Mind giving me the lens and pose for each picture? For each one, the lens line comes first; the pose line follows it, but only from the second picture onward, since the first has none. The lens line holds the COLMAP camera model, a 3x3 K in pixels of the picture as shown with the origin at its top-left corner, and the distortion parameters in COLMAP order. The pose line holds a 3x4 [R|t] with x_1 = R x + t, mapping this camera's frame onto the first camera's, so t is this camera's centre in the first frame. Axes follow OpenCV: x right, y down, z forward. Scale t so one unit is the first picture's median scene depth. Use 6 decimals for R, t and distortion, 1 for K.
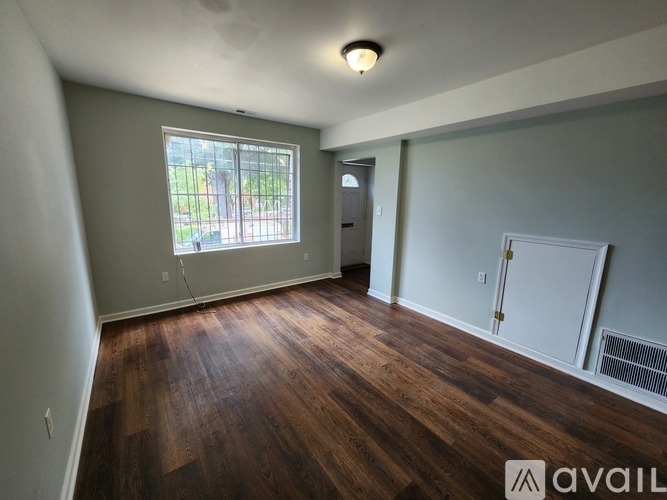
lens RADIAL K [[269.4, 0, 333.2], [0, 269.4, 248.7], [0, 0, 1]] dist [-0.000342, -0.000099]
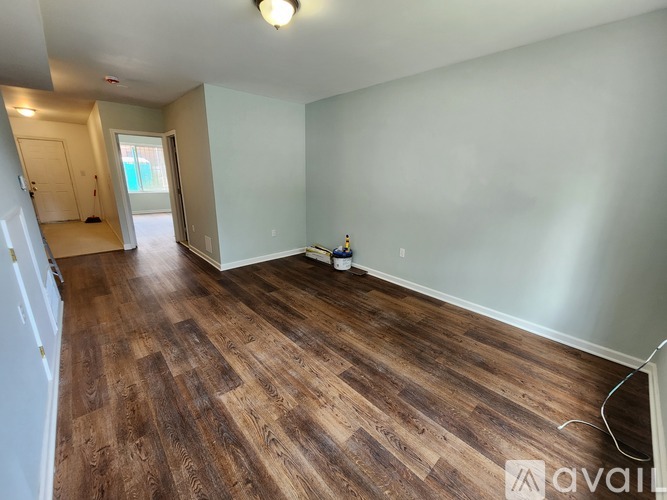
lens RADIAL K [[269.4, 0, 332.2], [0, 269.4, 249.2], [0, 0, 1]] dist [-0.000342, -0.000099]
pose [[-0.993348, -0.008607, -0.114826, 0.013187], [-0.059222, 0.893395, 0.445352, -0.298537], [0.098752, 0.449190, -0.887962, 1.614957]]
